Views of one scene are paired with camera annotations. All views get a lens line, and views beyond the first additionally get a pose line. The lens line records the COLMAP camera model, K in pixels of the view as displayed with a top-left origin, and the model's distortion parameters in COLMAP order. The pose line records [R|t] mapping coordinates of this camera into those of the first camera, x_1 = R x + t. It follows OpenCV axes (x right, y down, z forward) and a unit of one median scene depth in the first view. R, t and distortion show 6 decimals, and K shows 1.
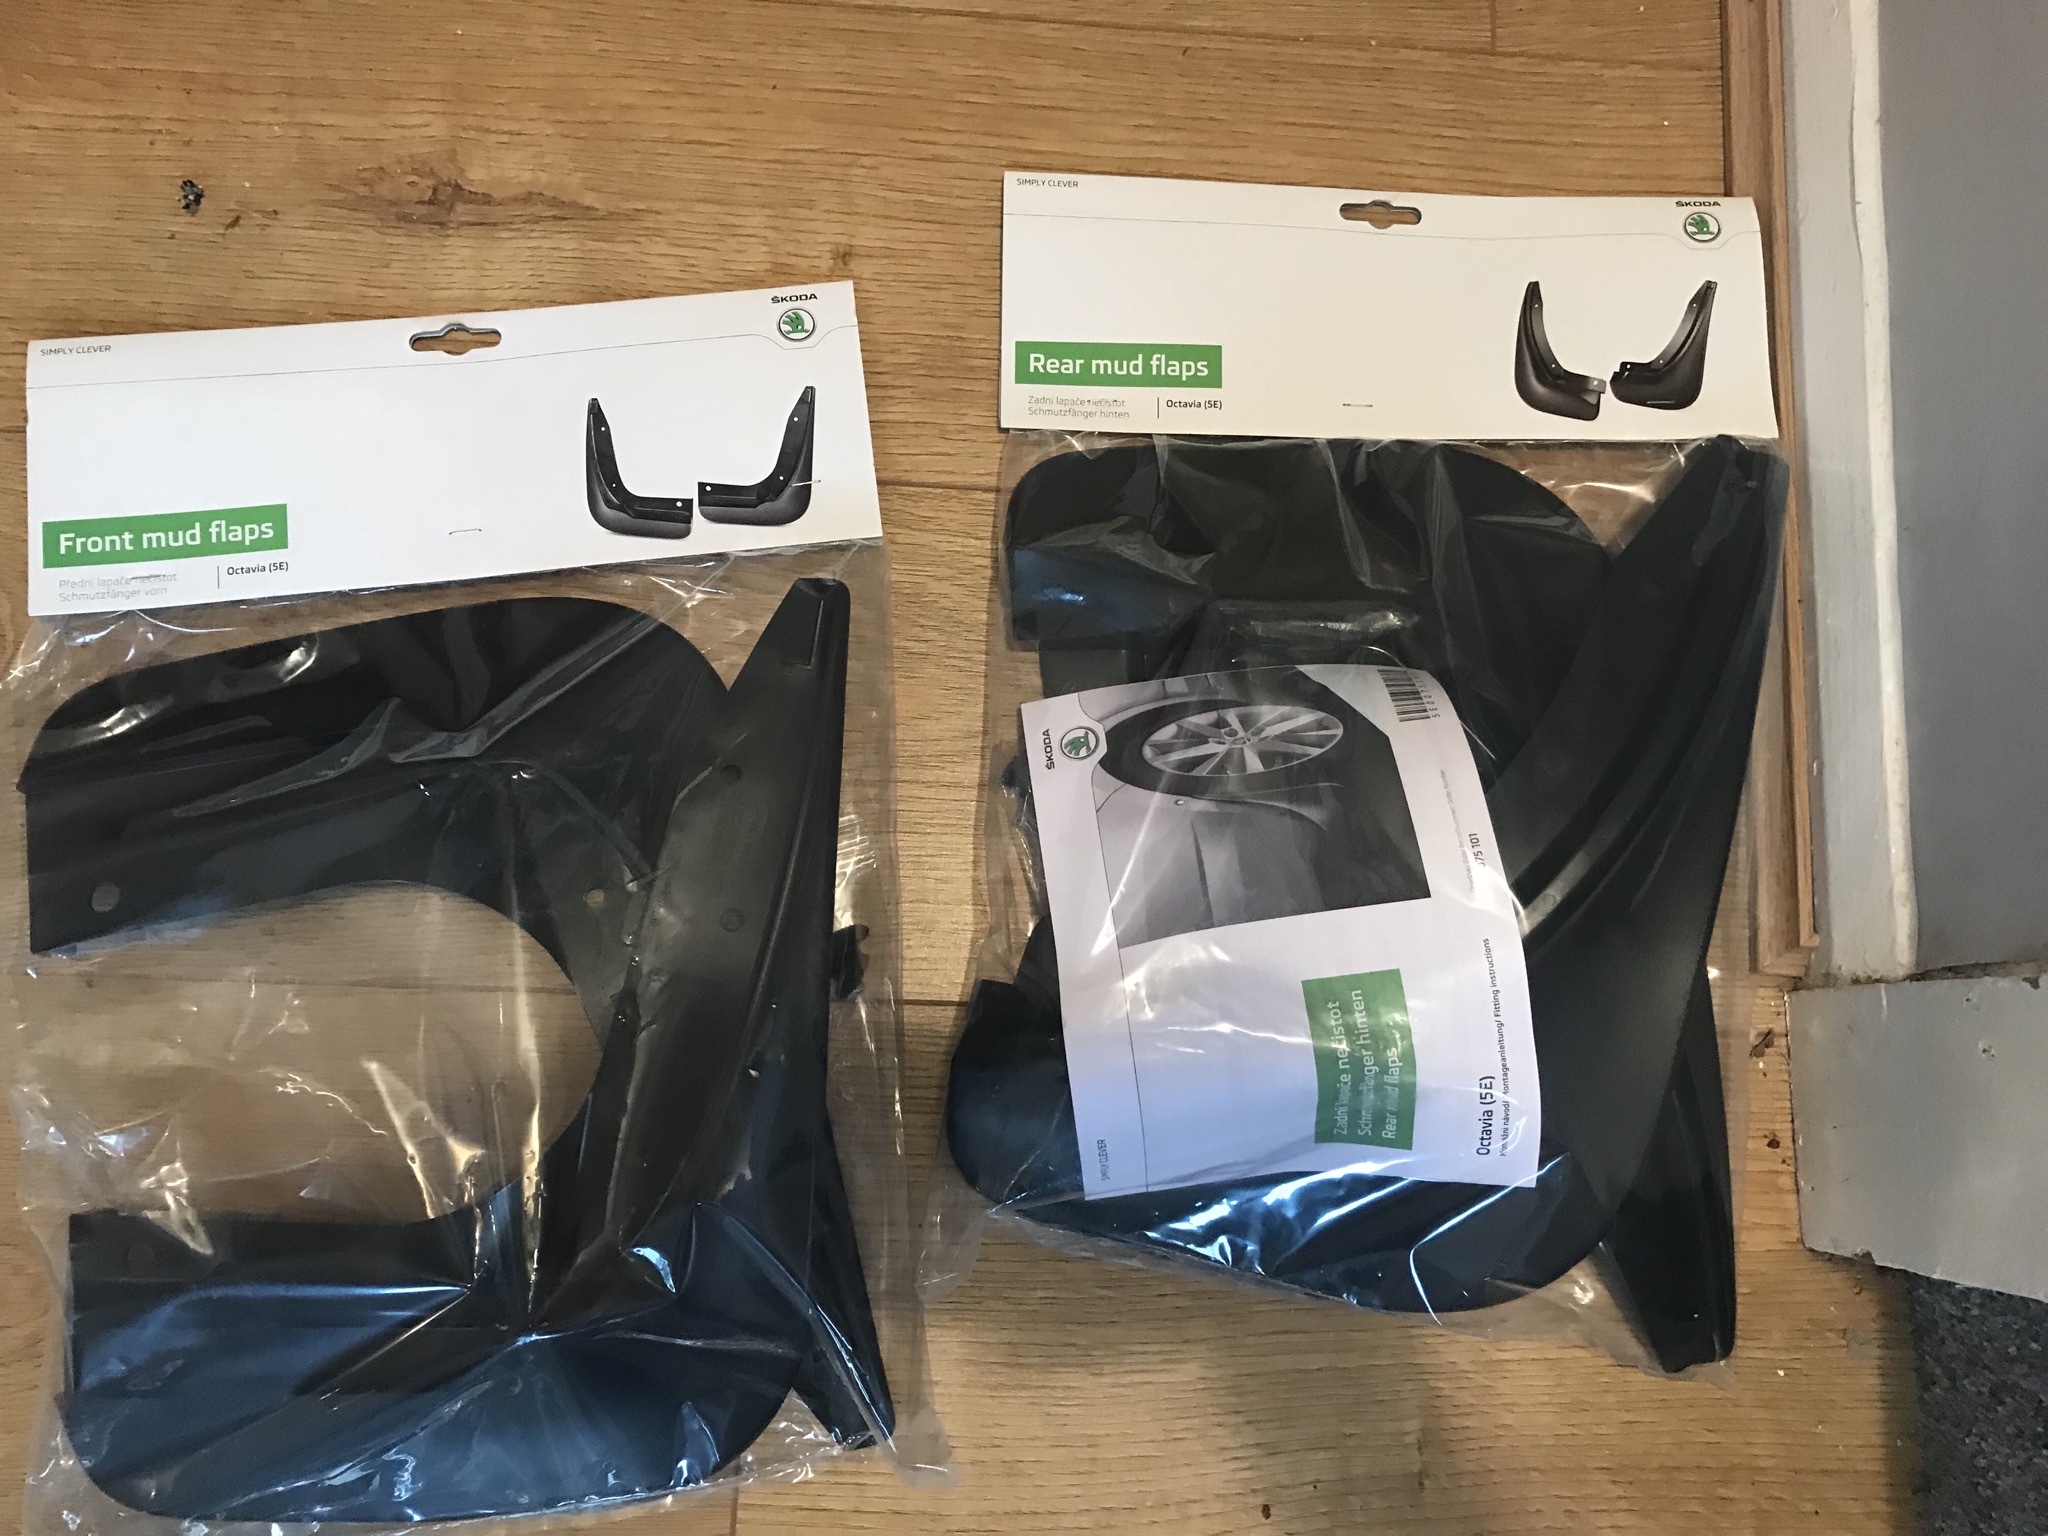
lens RADIAL K [[1656.8, 0, 1018.2], [0, 1656.8, 893.2], [0, 0, 1]] dist [-0.000482, -0.011306]
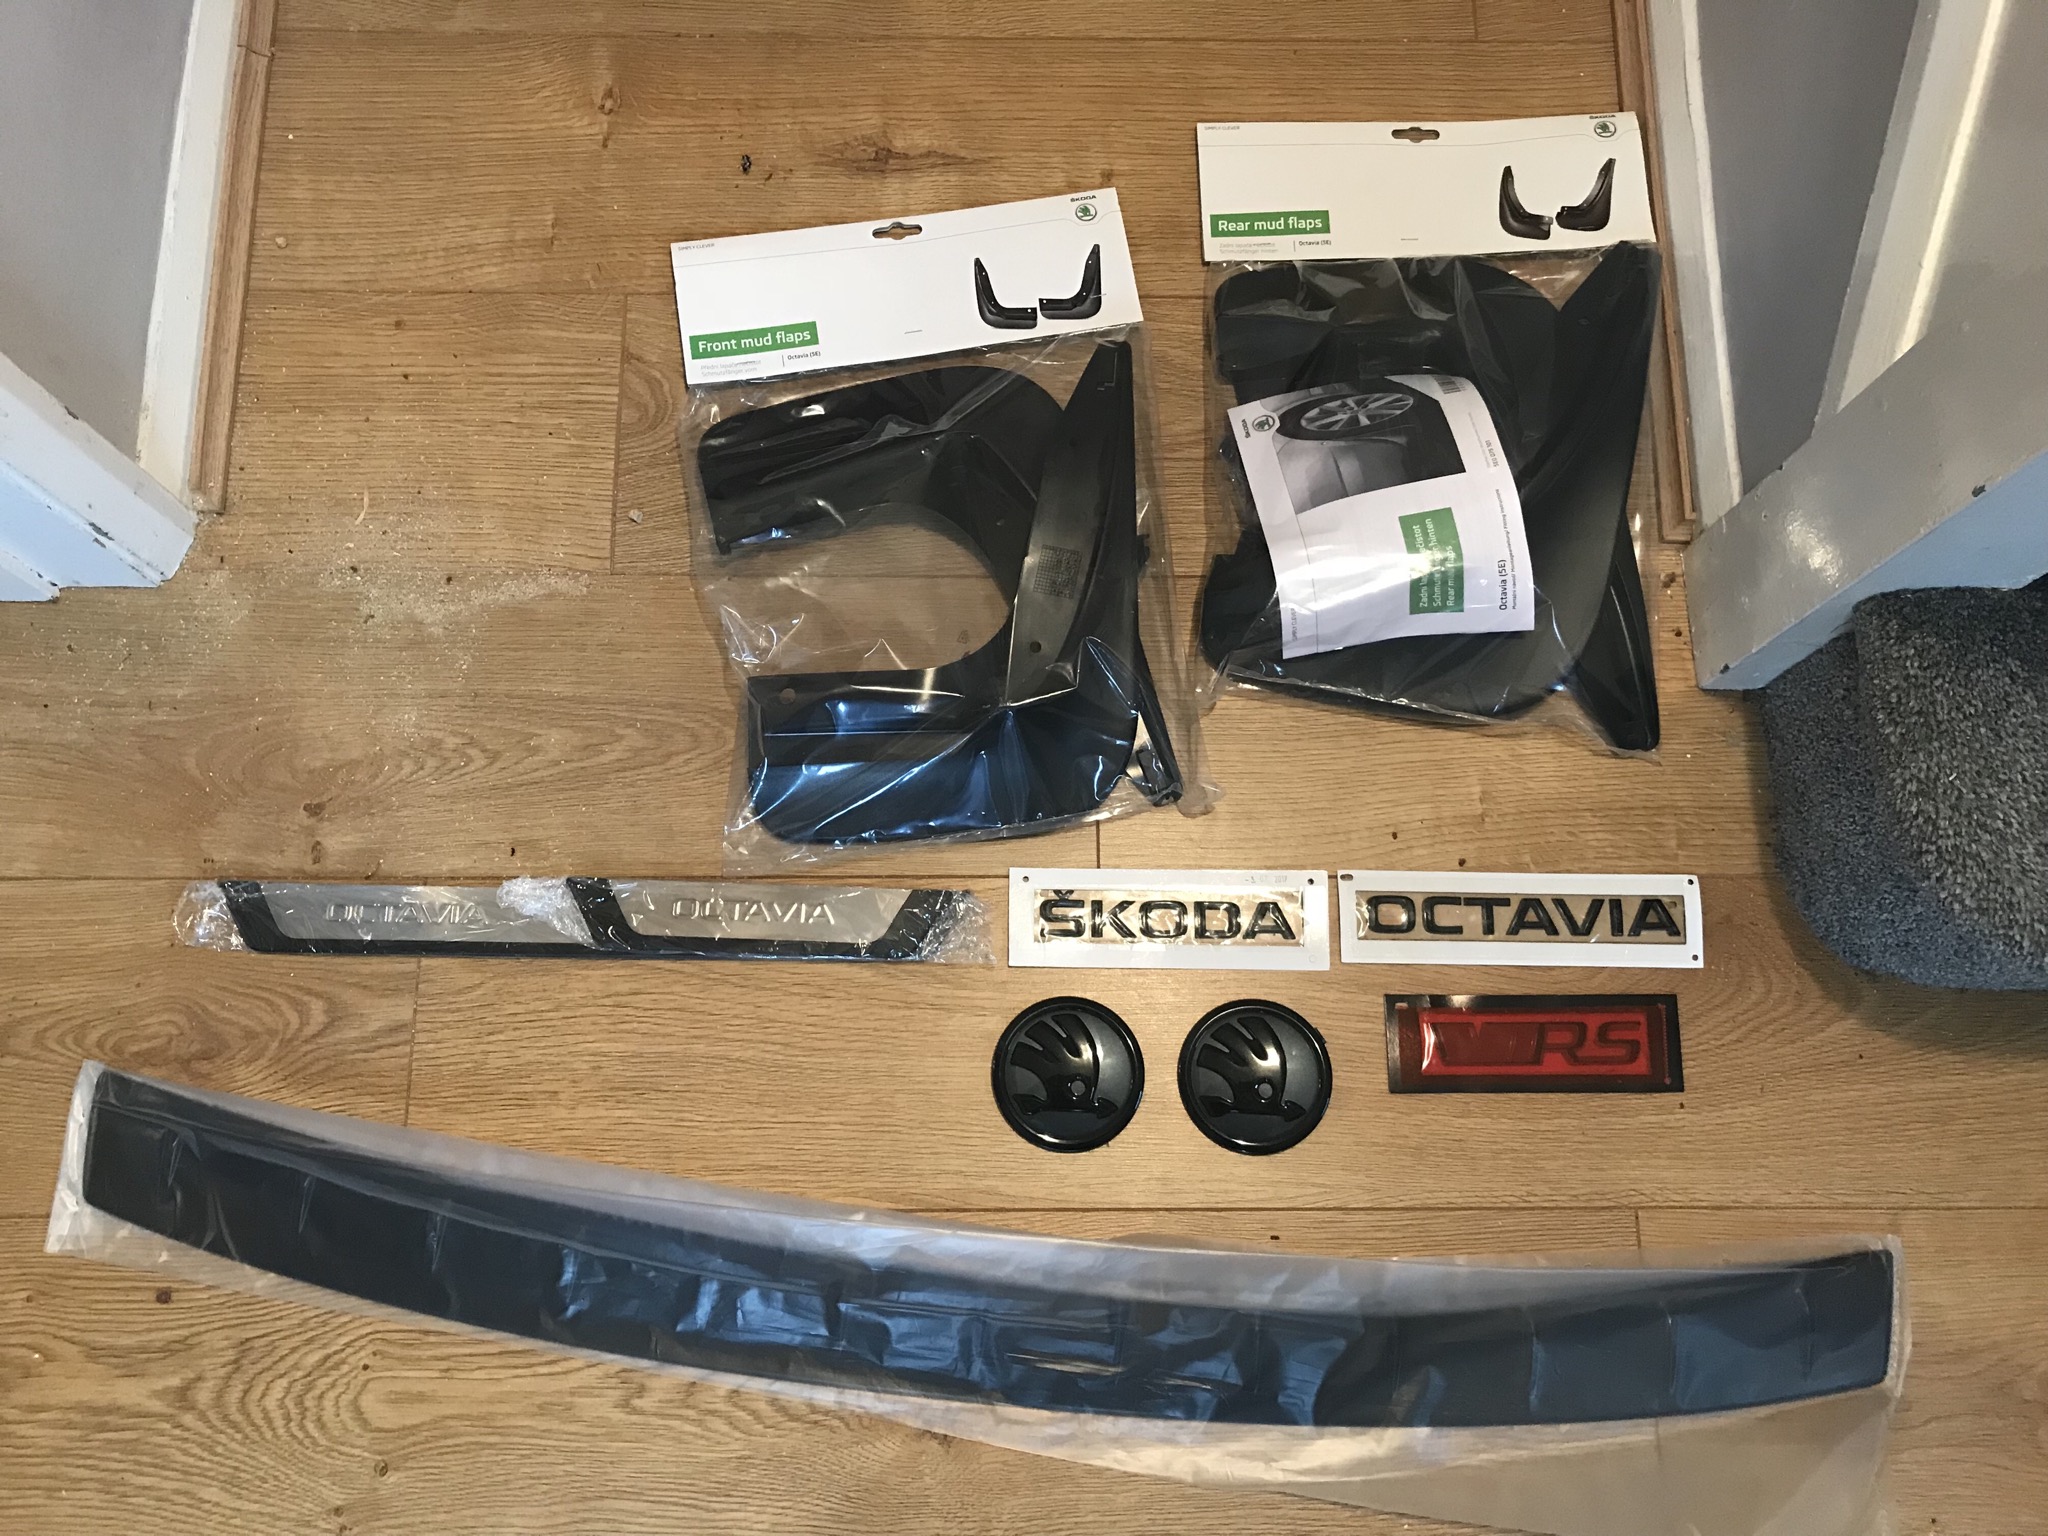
lens RADIAL K [[1565.0, 0, 1006.4], [0, 1565.0, 762.6], [0, 0, 1]] dist [-0.005128, -0.042268]
pose [[0.997420, -0.043443, -0.057148, -0.149390], [0.039250, 0.996592, -0.072545, 0.361441], [0.060105, 0.070115, 0.995726, -0.628470]]
